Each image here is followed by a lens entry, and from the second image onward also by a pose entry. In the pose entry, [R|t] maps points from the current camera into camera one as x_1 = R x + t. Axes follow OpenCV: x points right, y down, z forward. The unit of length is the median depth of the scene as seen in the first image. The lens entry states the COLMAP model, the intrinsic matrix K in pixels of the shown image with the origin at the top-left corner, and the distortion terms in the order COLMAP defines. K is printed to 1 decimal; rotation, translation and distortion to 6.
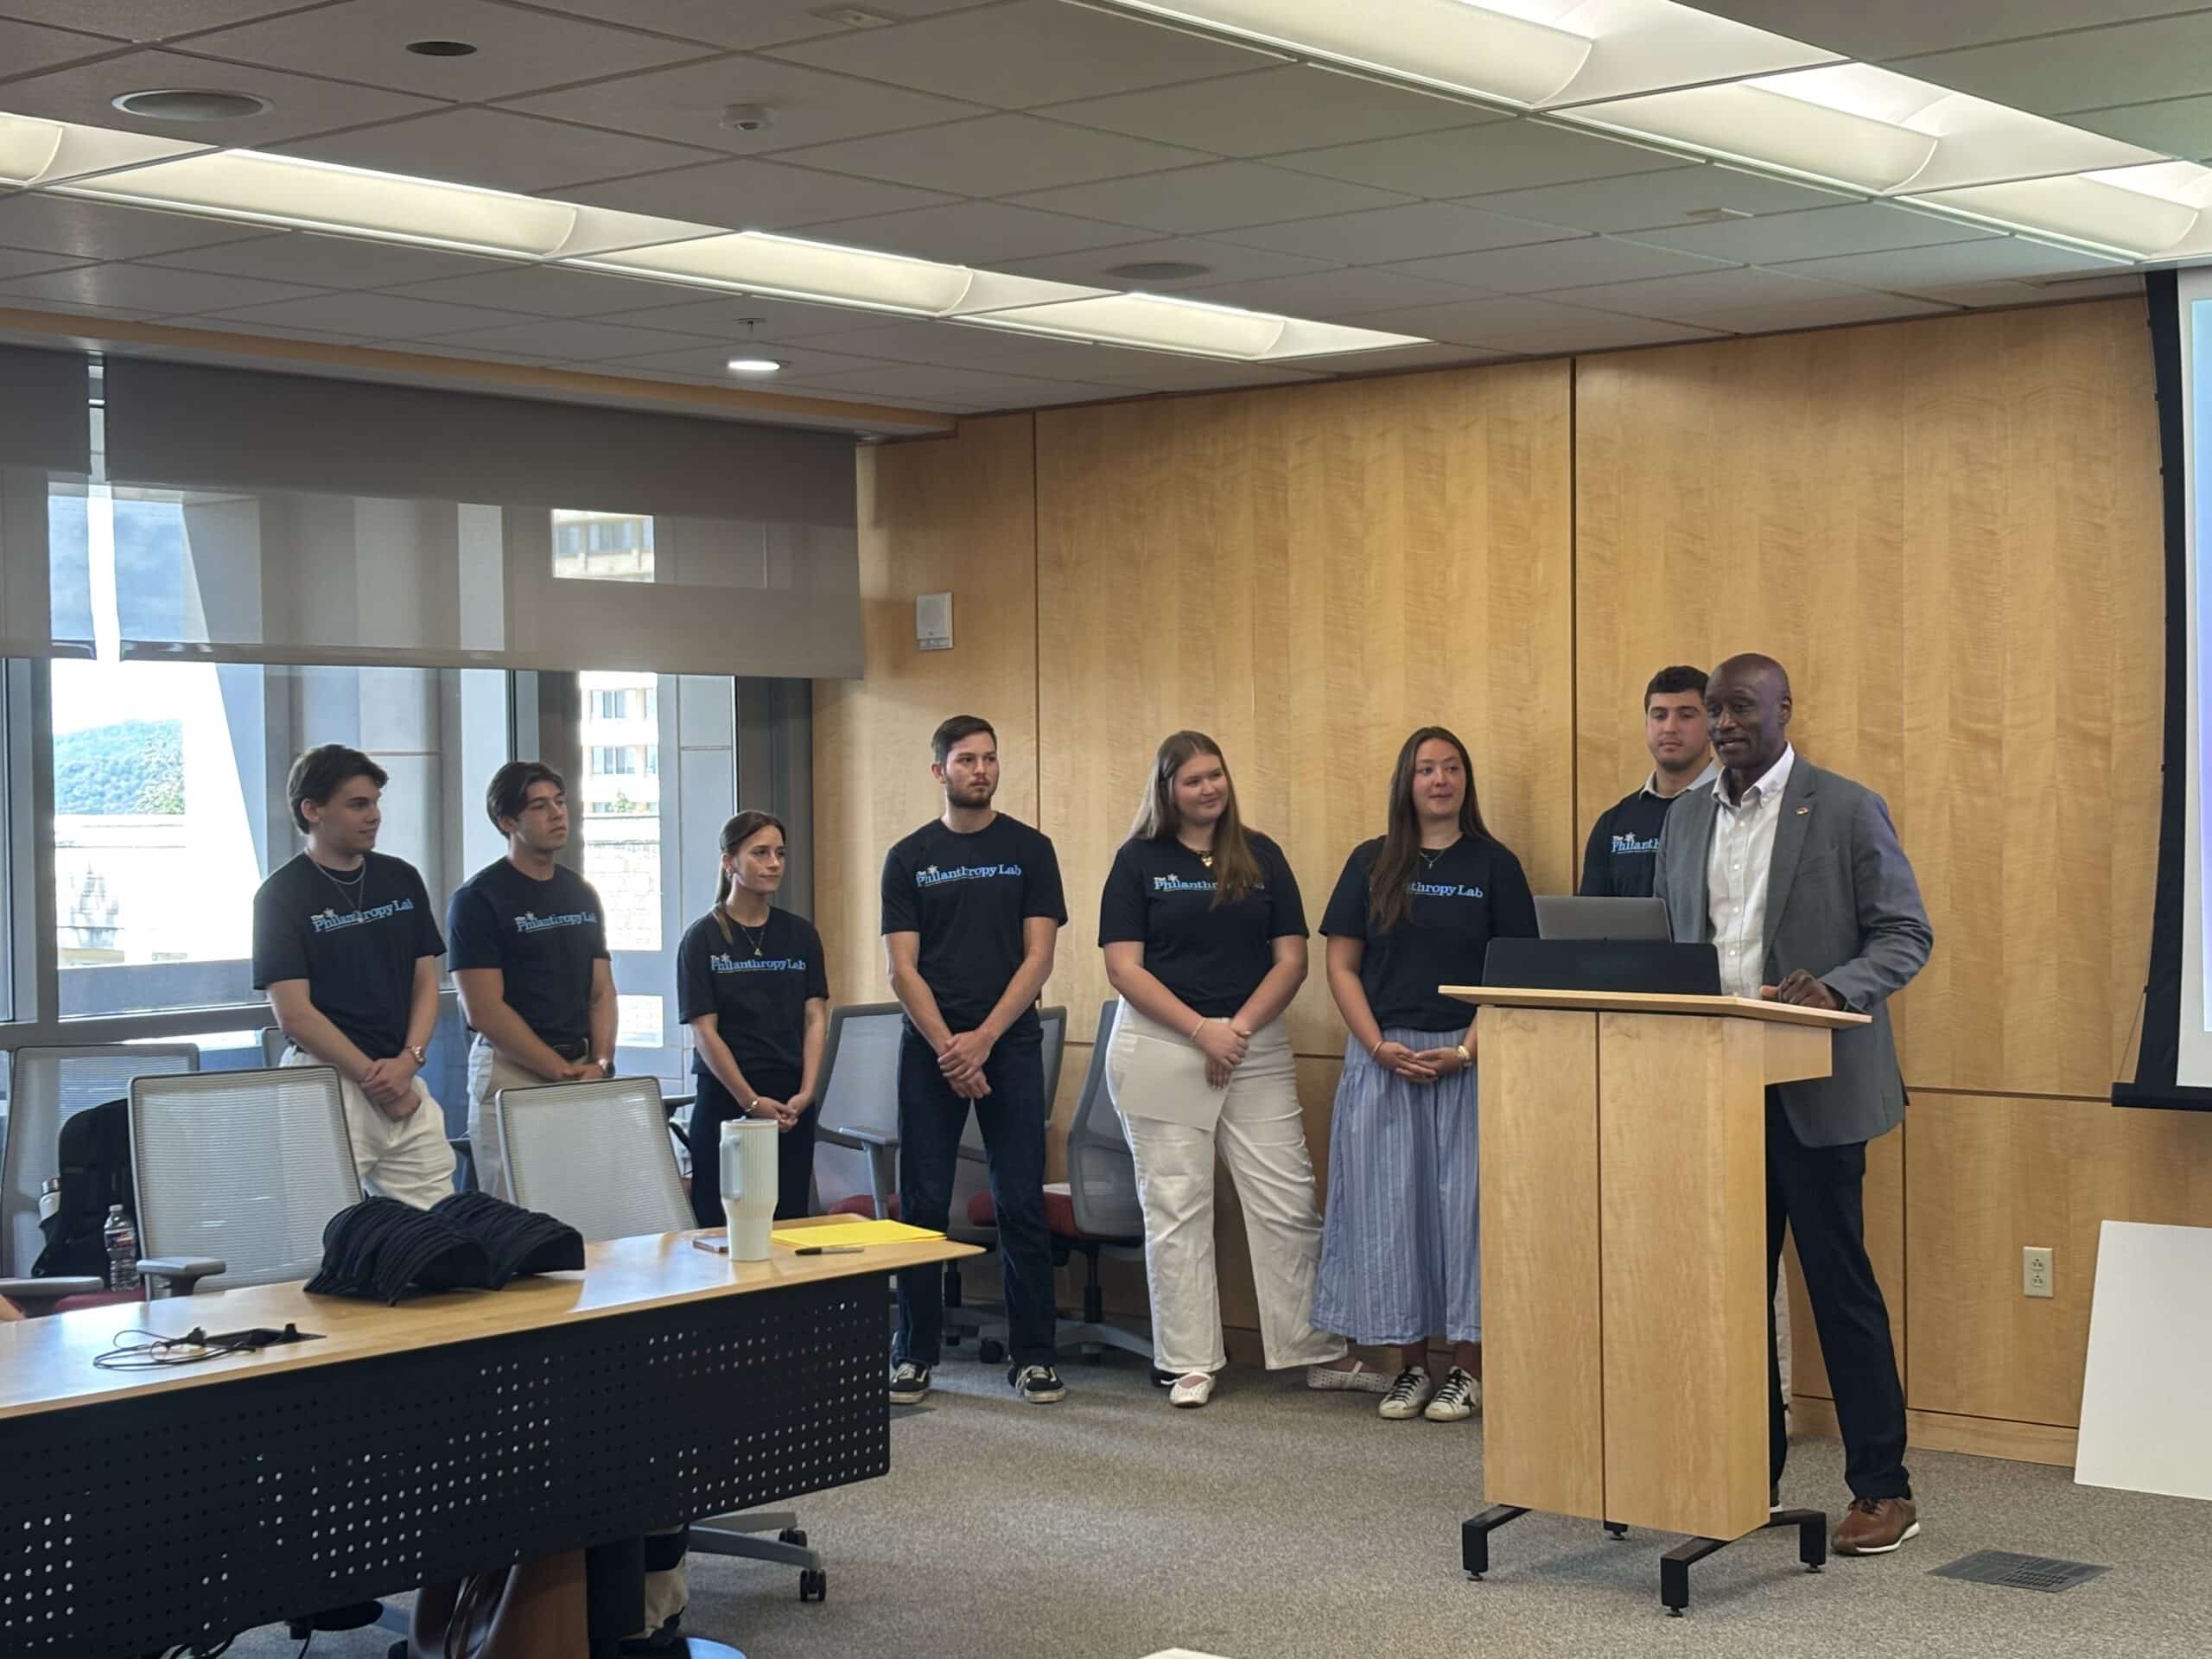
lens RADIAL K [[3516.6, 0, 1091.4], [0, 3516.6, 831.2], [0, 0, 1]] dist [0.222220, -0.936272]
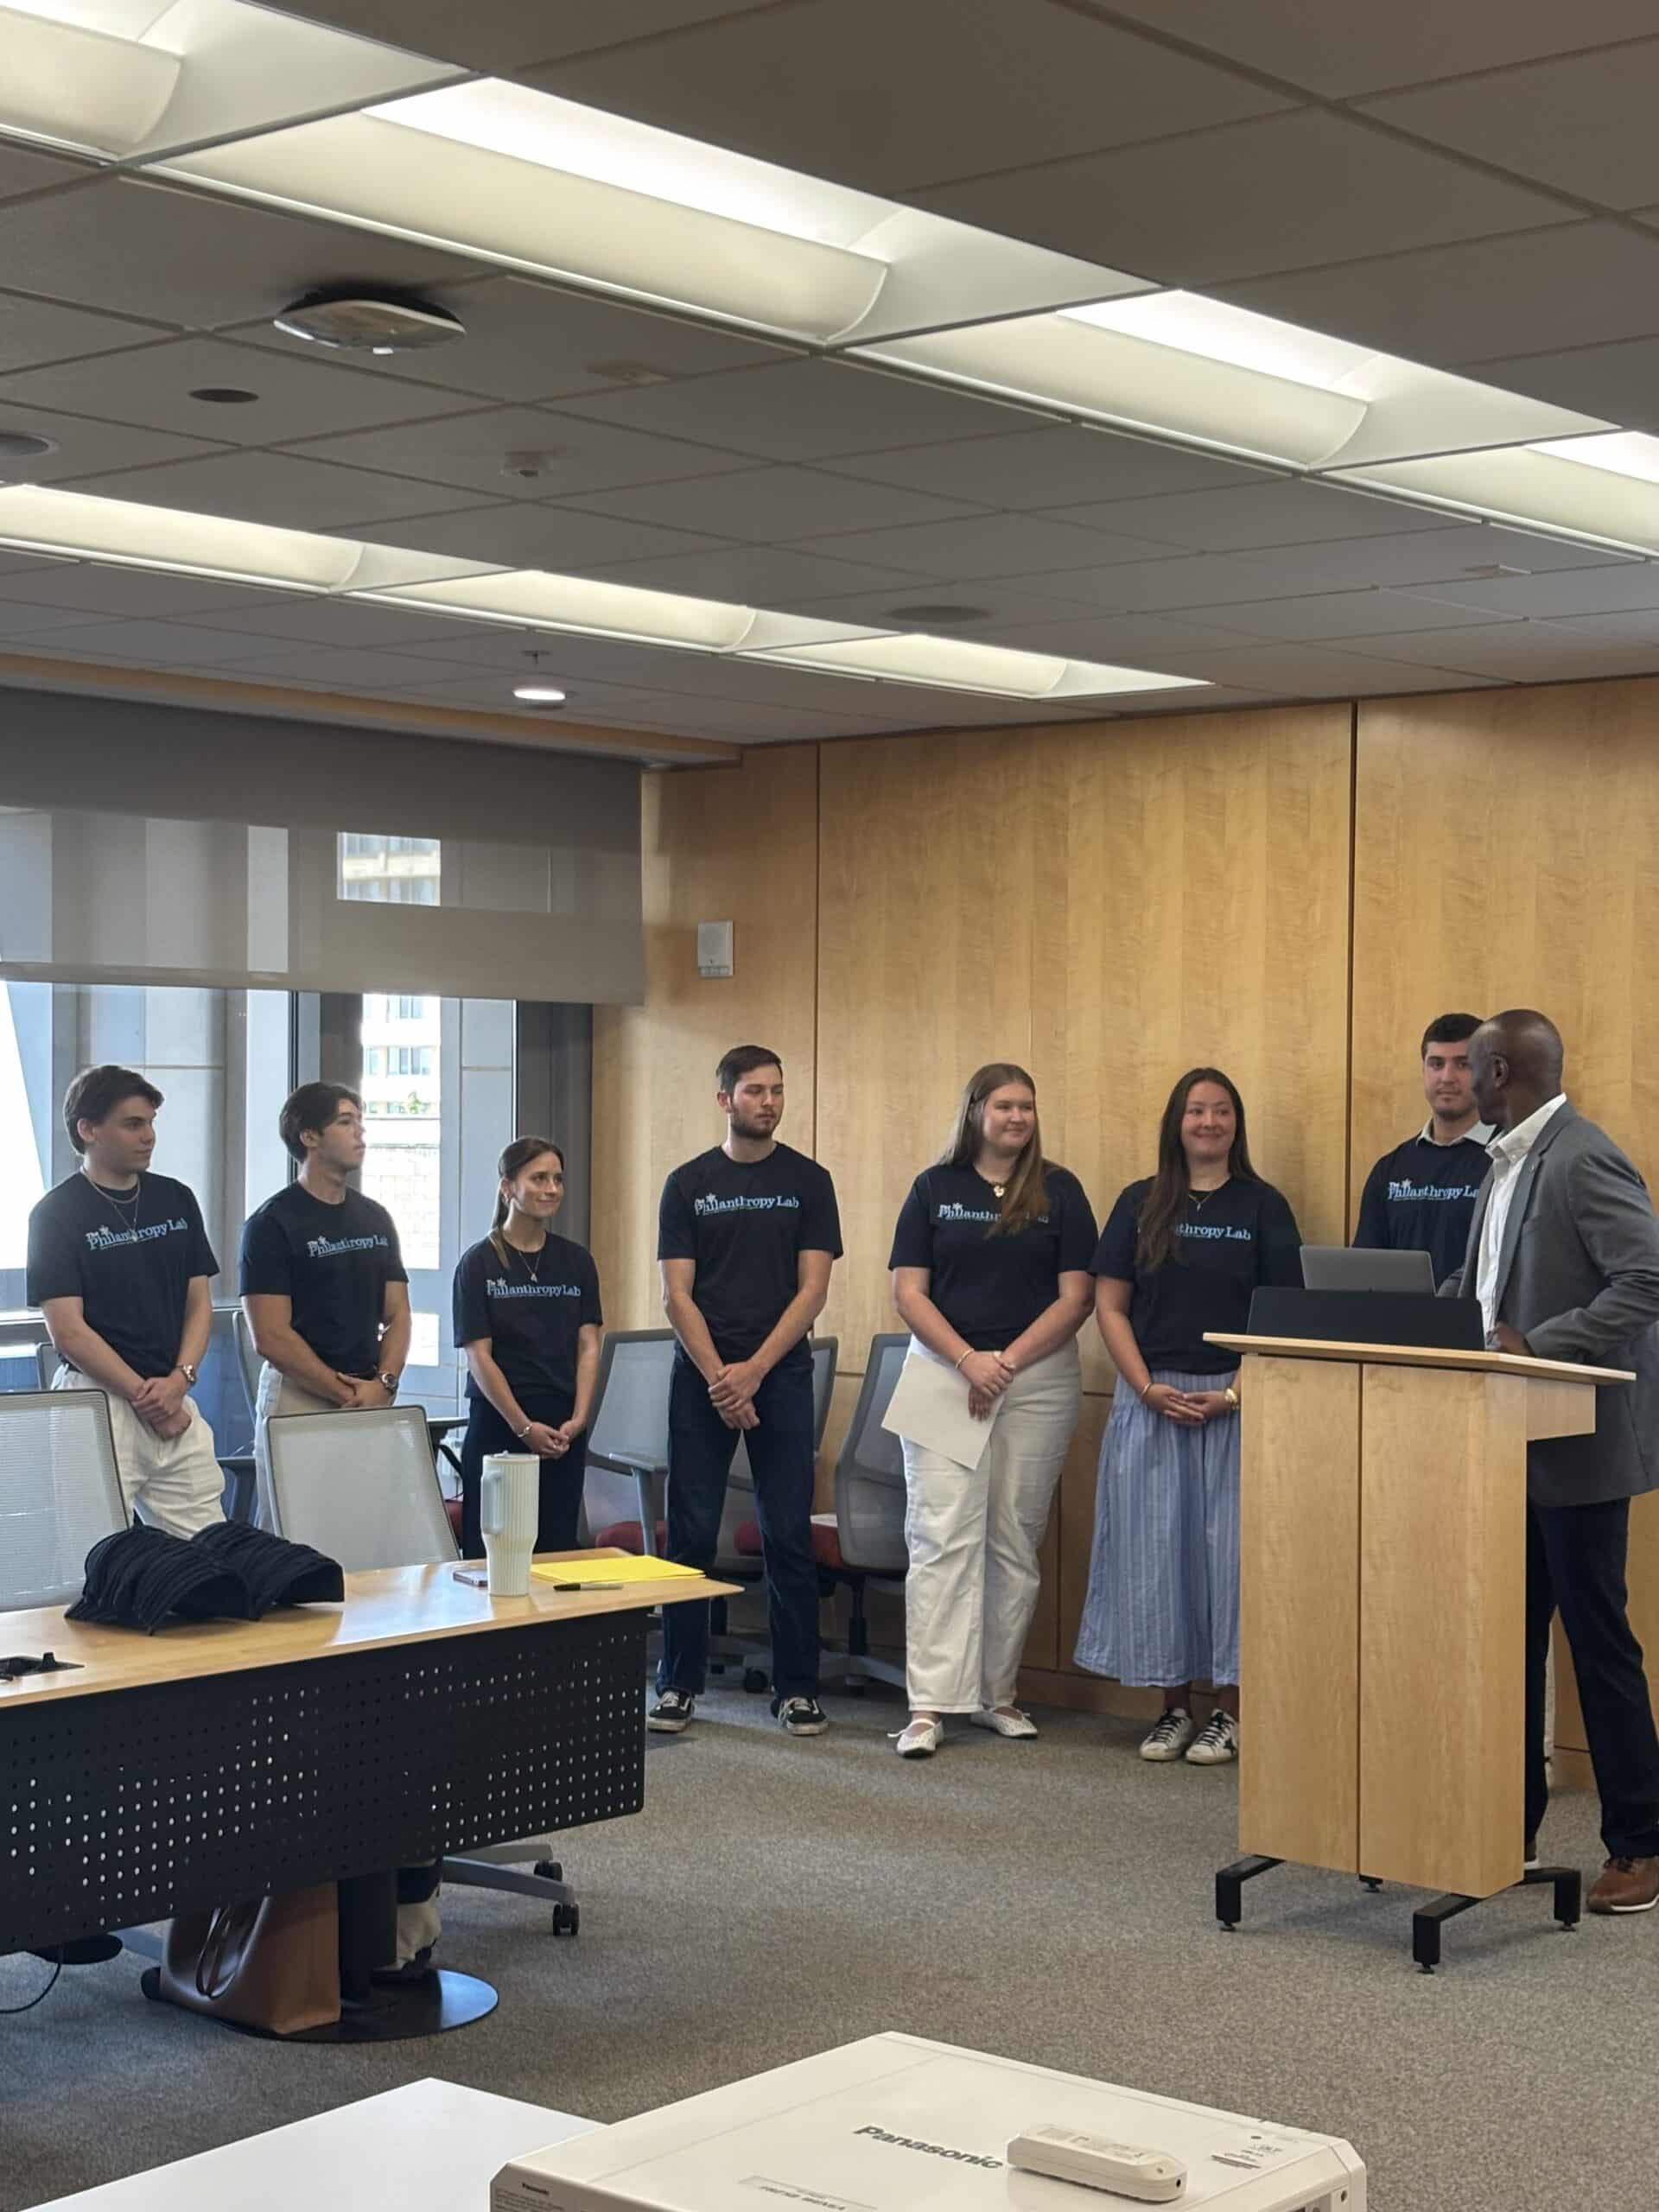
lens RADIAL K [[3516.6, 0, 829.5], [0, 3516.6, 1106.0], [0, 0, 1]] dist [0.222220, -0.936272]
pose [[0.999672, 0.020203, -0.015751, 0.005953], [-0.020348, 0.999751, -0.009118, -0.007948], [0.015562, 0.009435, 0.999834, -0.003335]]
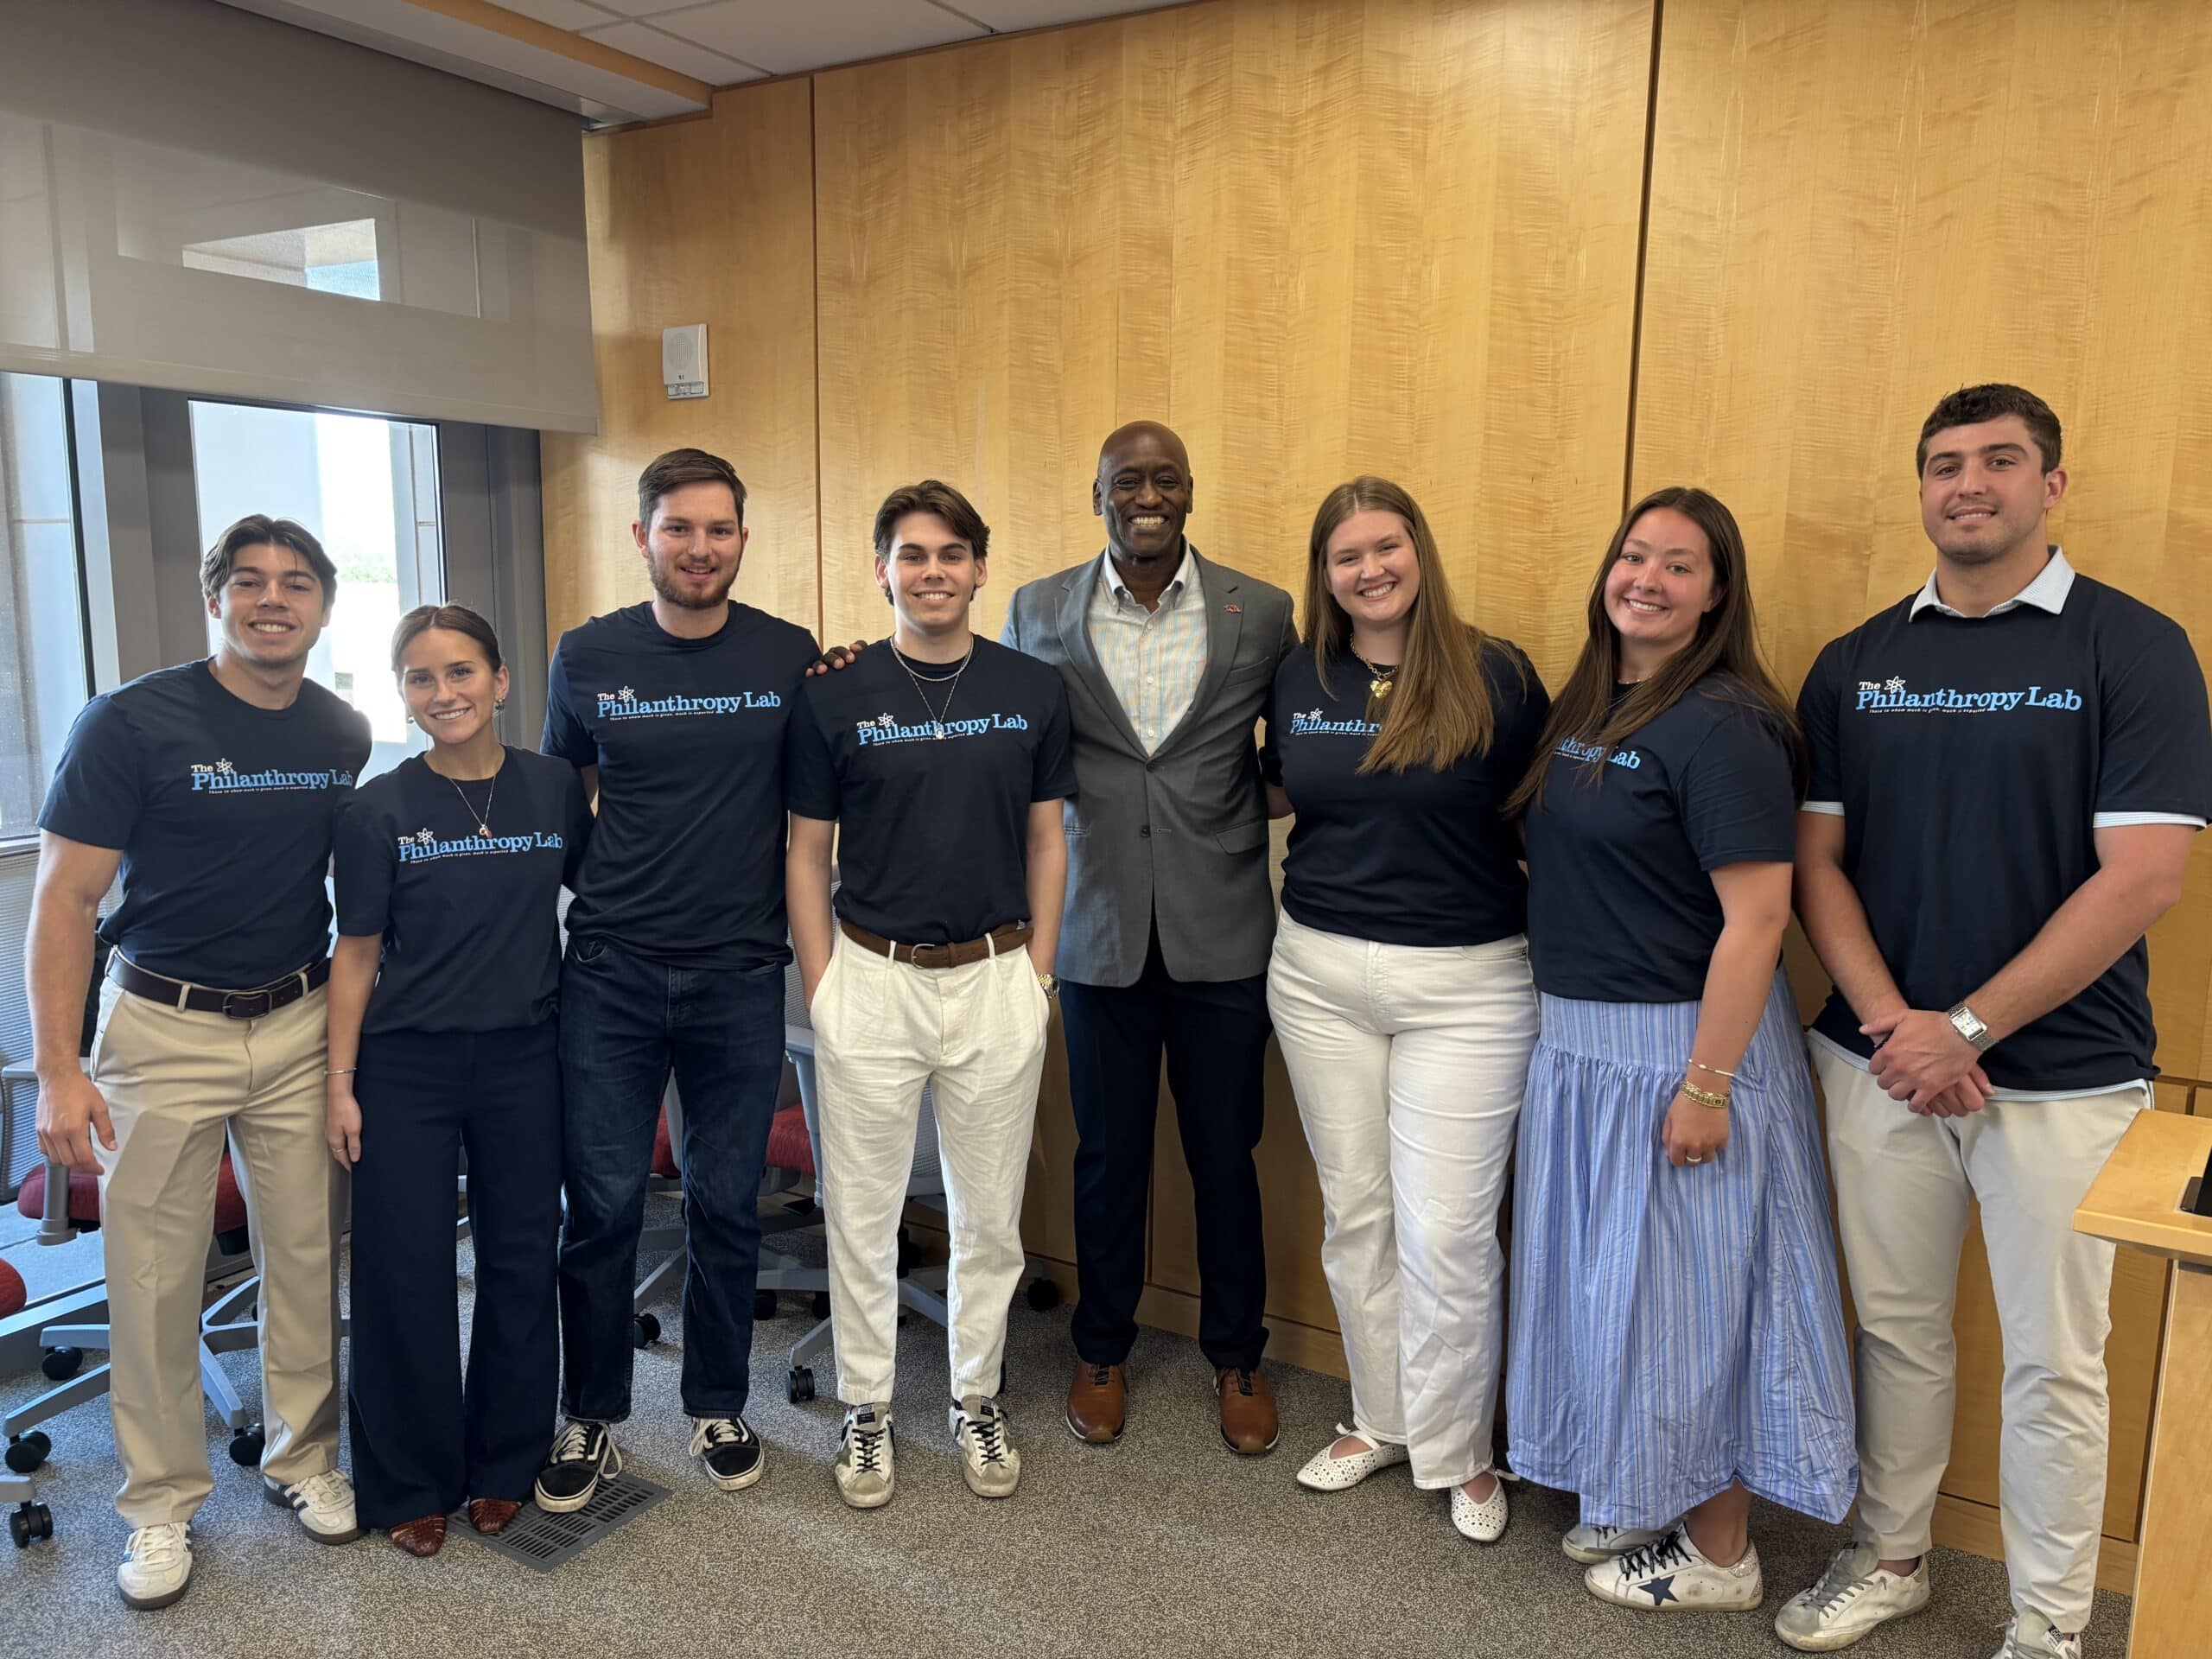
lens RADIAL K [[1668.6, 0, 1114.1], [0, 1668.6, 828.6], [0, 0, 1]] dist [0.077308, -0.093517]
pose [[0.986774, 0.002676, 0.162079, -0.012822], [-0.023839, 0.991388, 0.128773, -0.007656], [-0.160339, -0.130934, 0.978339, 0.742110]]
